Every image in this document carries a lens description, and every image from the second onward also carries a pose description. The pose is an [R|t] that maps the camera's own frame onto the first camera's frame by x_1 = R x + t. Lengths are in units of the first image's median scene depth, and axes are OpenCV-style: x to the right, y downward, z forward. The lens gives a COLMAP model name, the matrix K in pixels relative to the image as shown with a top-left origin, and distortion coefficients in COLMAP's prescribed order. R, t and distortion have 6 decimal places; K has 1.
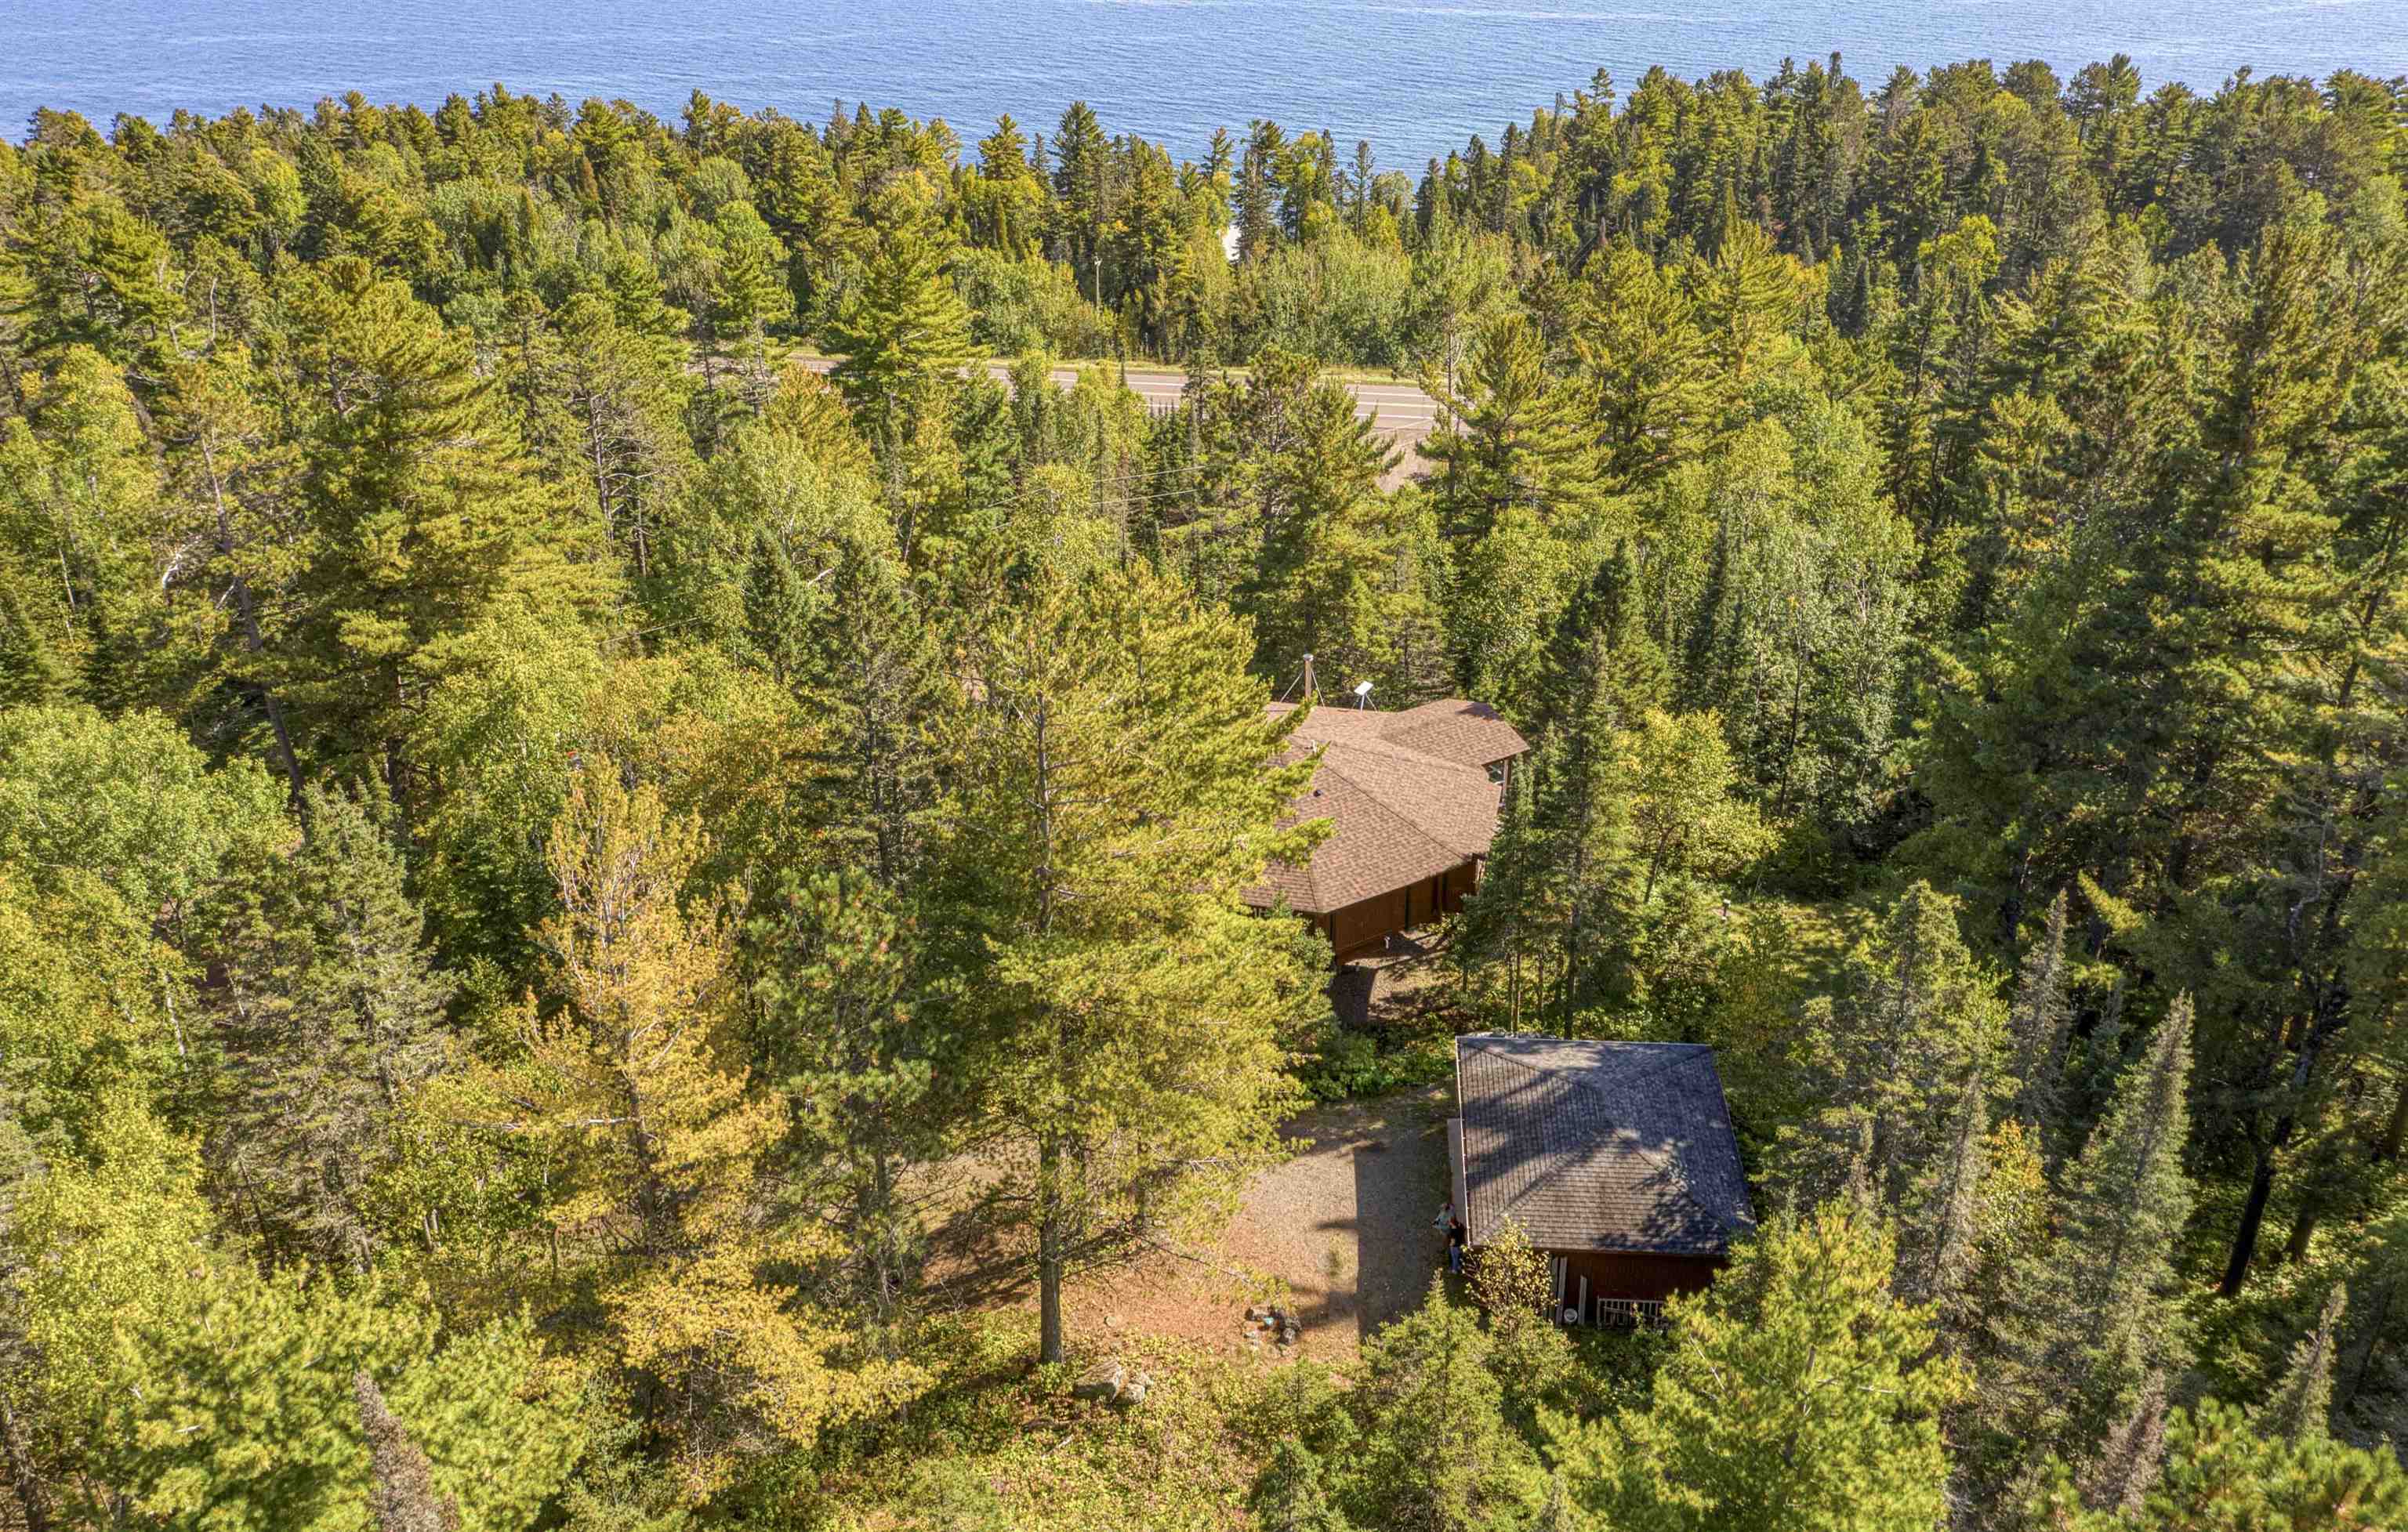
lens RADIAL K [[1820.6, 0, 1196.5], [0, 1820.6, 766.5], [0, 0, 1]] dist [-0.023898, 0.009447]
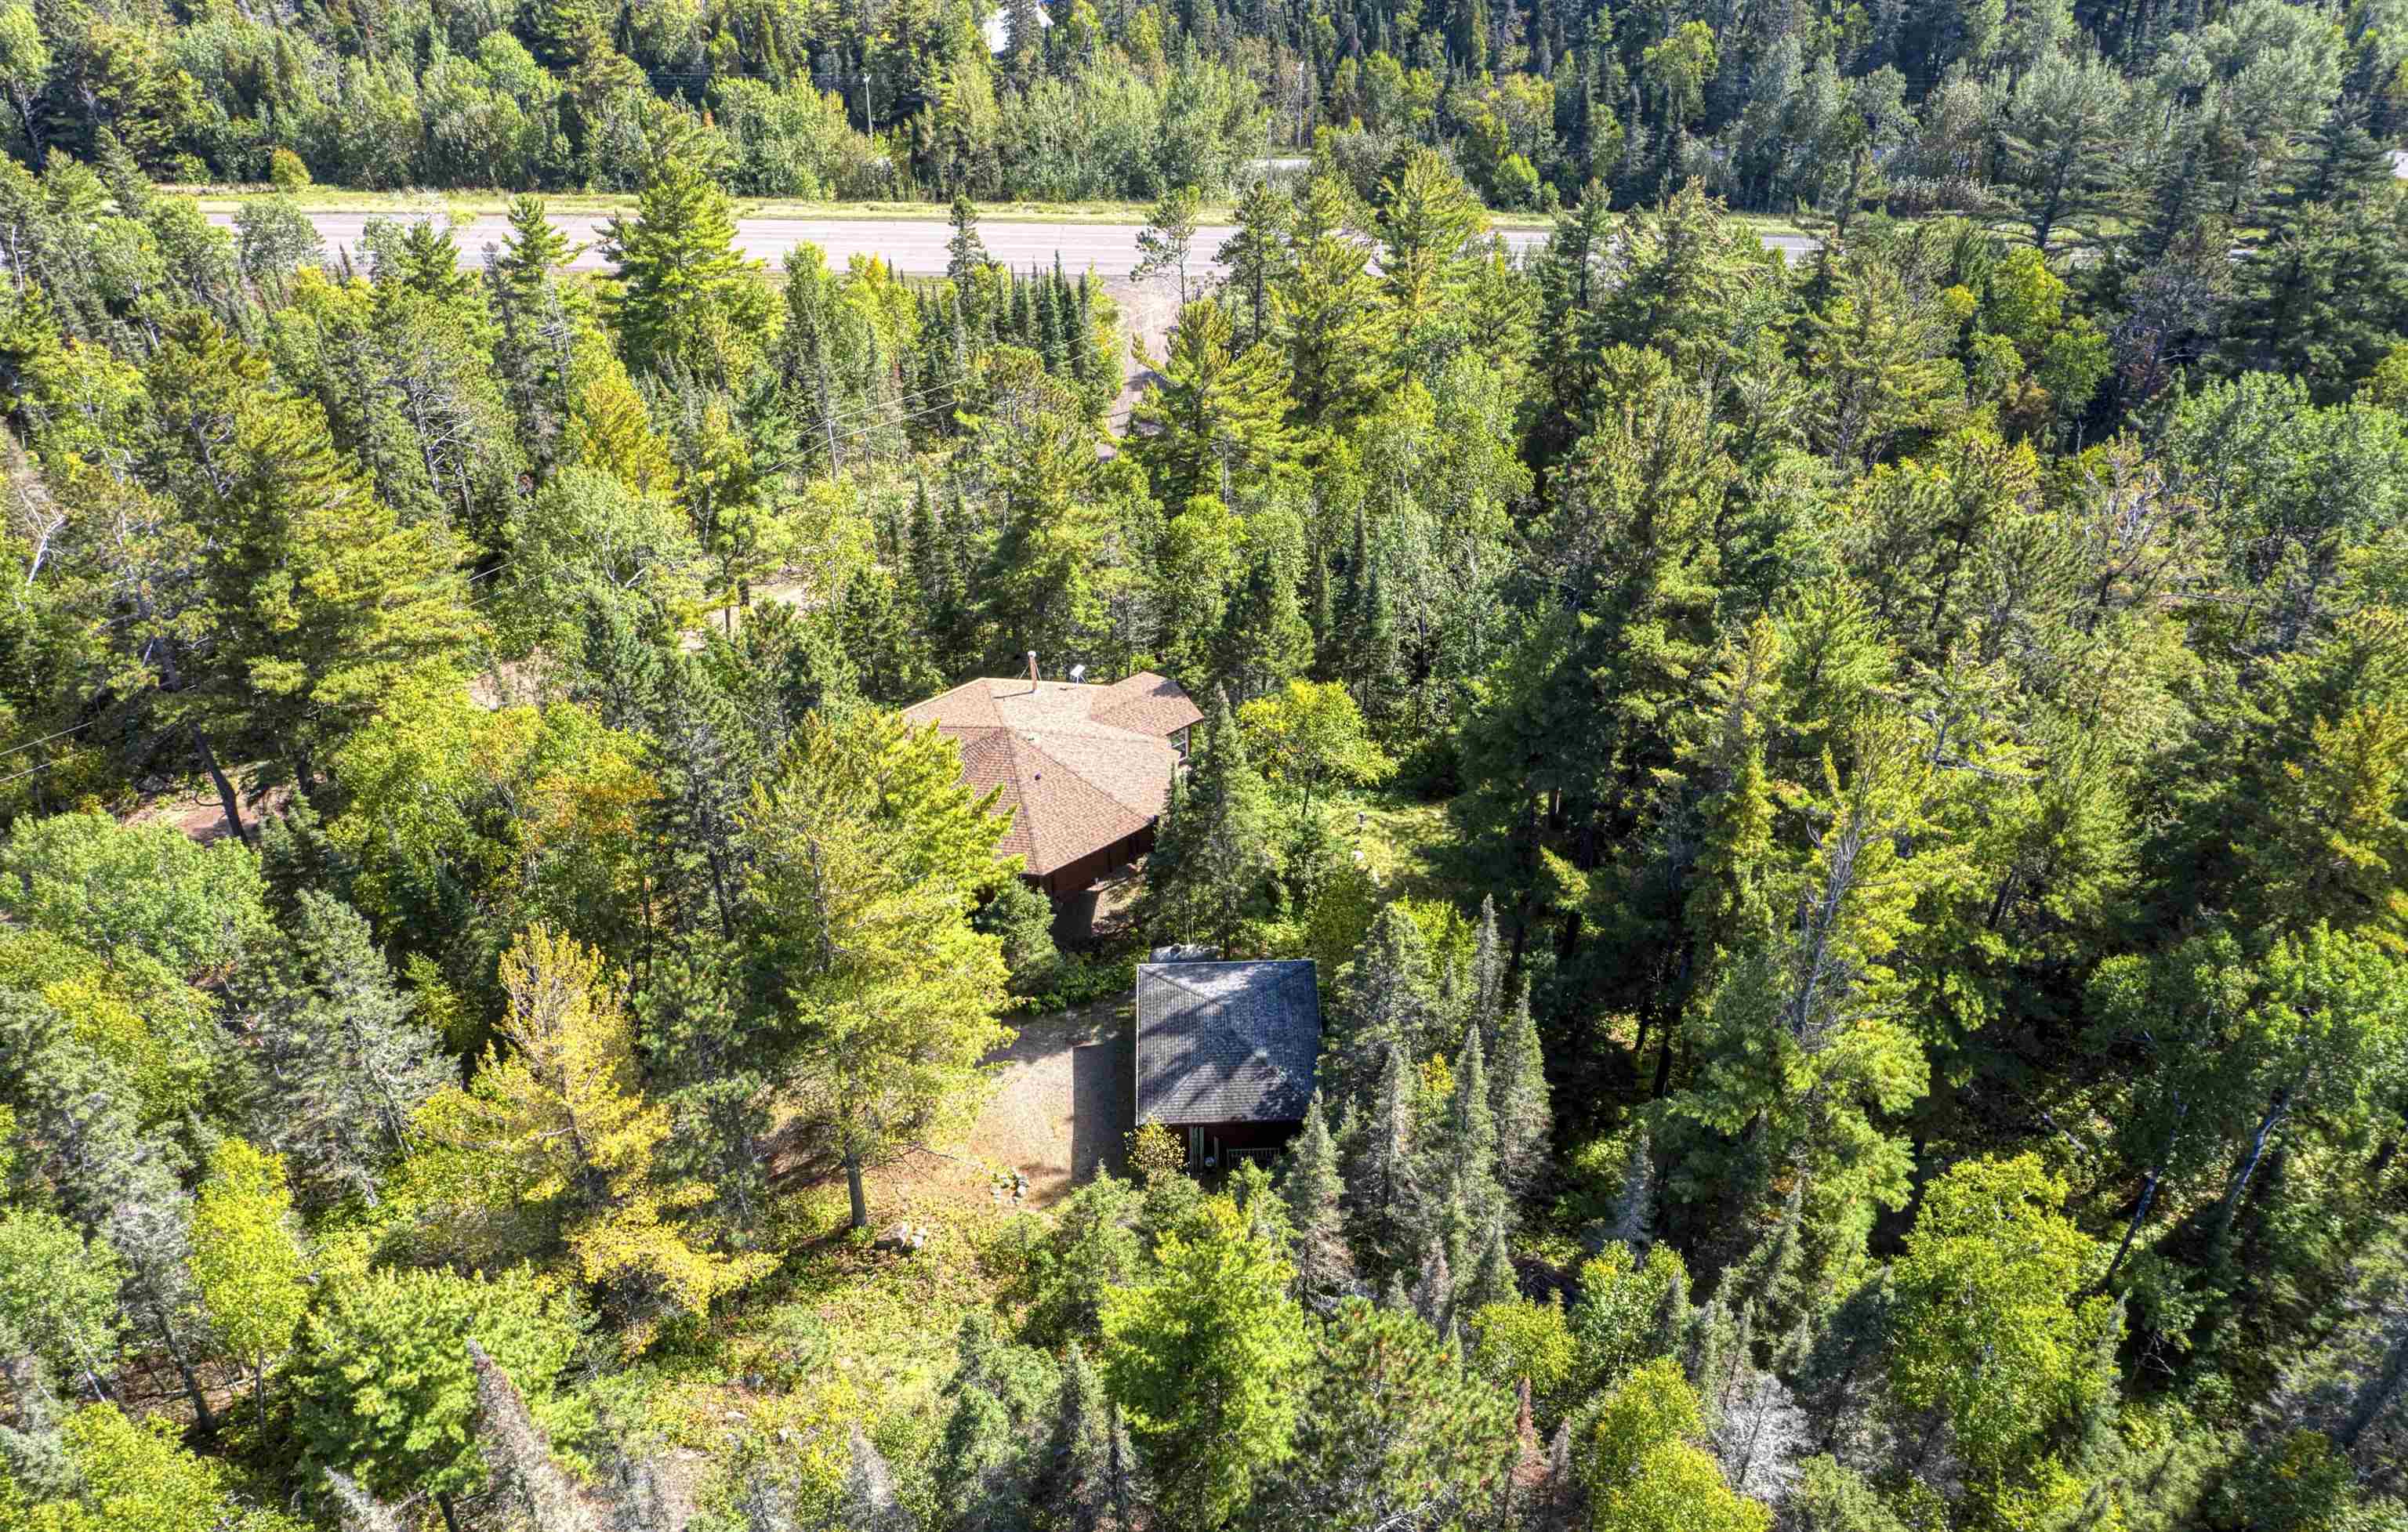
lens RADIAL K [[1820.6, 0, 1201.0], [0, 1820.6, 776.6], [0, 0, 1]] dist [-0.023898, 0.009447]
pose [[0.993948, -0.063818, 0.089407, 0.061746], [0.048638, 0.985474, 0.162710, -0.184630], [-0.098492, -0.157377, 0.982615, -0.305397]]
